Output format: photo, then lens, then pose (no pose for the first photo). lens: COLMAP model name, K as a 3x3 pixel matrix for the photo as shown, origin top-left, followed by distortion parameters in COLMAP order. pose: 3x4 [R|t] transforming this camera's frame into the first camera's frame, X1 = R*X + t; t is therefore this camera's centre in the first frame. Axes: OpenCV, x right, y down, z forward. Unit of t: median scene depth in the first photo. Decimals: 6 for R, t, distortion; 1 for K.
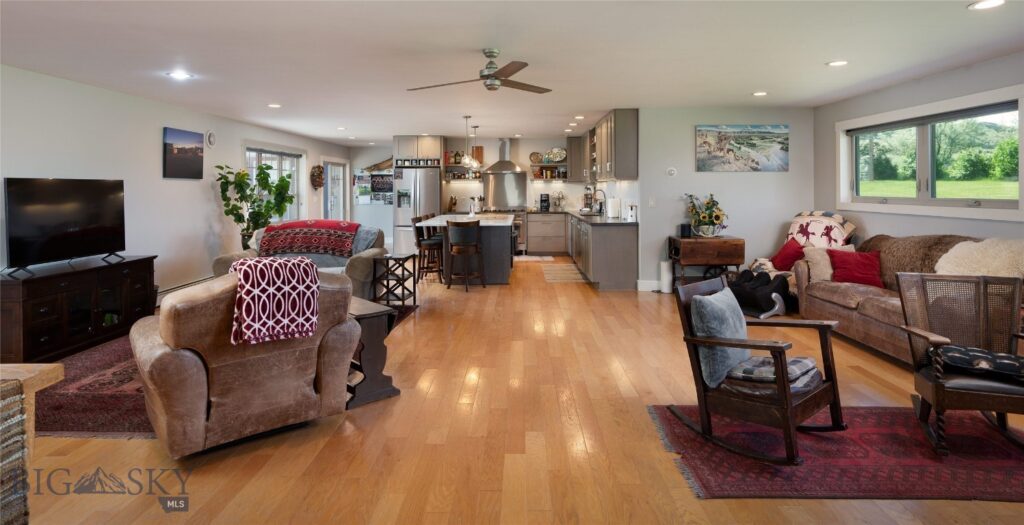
lens RADIAL K [[537.8, 0, 522.6], [0, 537.8, 177.6], [0, 0, 1]] dist [0.002918, 0.000215]
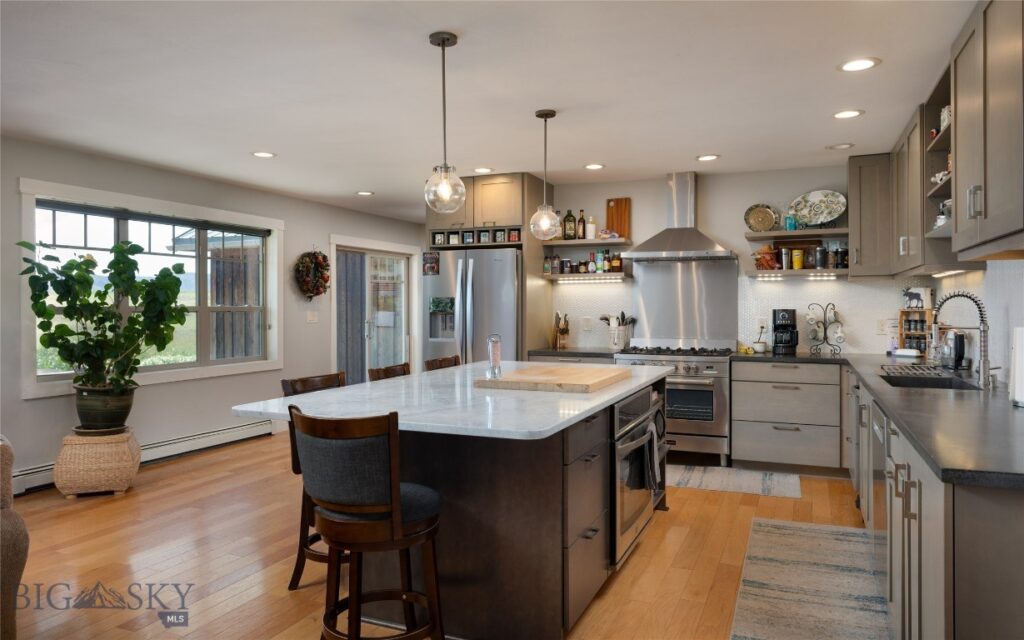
lens RADIAL K [[675.8, 0, 516.0], [0, 675.8, 309.8], [0, 0, 1]] dist [-0.006802, 0.004184]
pose [[0.920526, 0.006683, -0.390624, 0.052834], [0.003097, 0.999697, 0.024402, 0.018075], [0.390668, -0.023672, 0.920227, 0.474944]]
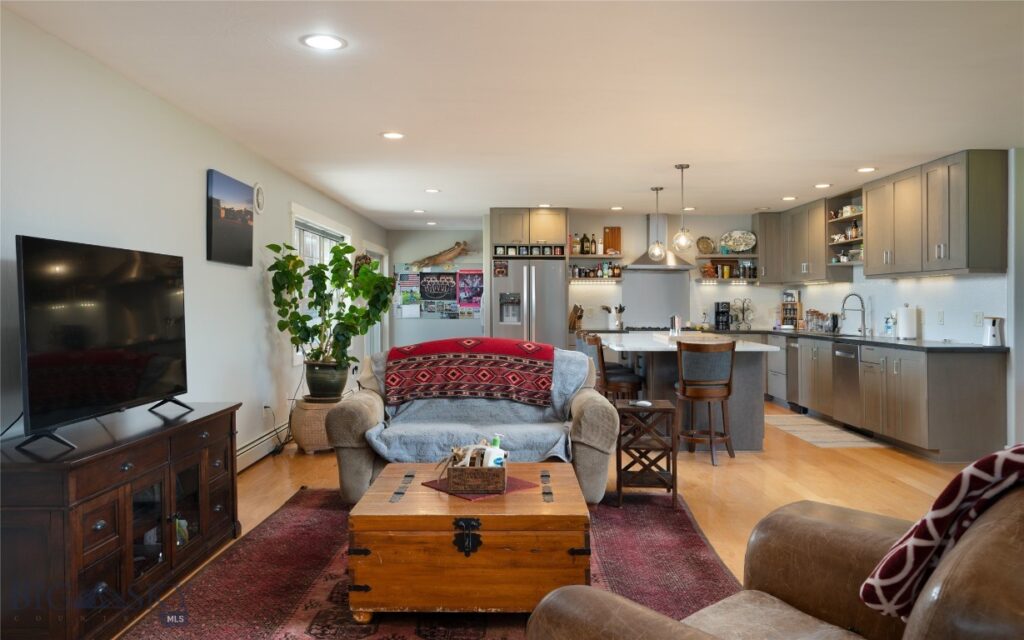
lens RADIAL K [[729.1, 0, 524.9], [0, 729.1, 299.5], [0, 0, 1]] dist [0.026625, 0.001008]
pose [[0.999889, 0.006534, 0.013427, -0.201913], [-0.006742, 0.999857, 0.015503, 0.015251], [-0.013324, -0.015592, 0.999790, 0.139433]]
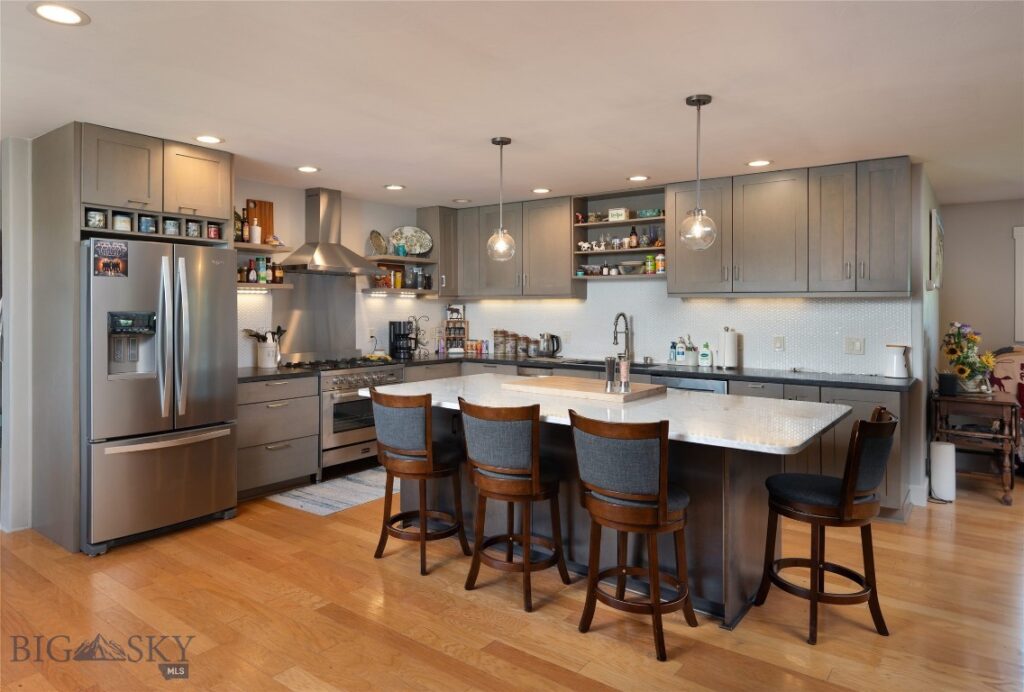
lens RADIAL K [[639.4, 0, 464.6], [0, 639.4, 308.7], [0, 0, 1]] dist [-0.003237, -0.000346]
pose [[0.628945, 0.005721, 0.777429, -0.354780], [-0.022876, 0.999676, 0.011150, 0.011696], [-0.777113, -0.024797, 0.628872, 0.602540]]
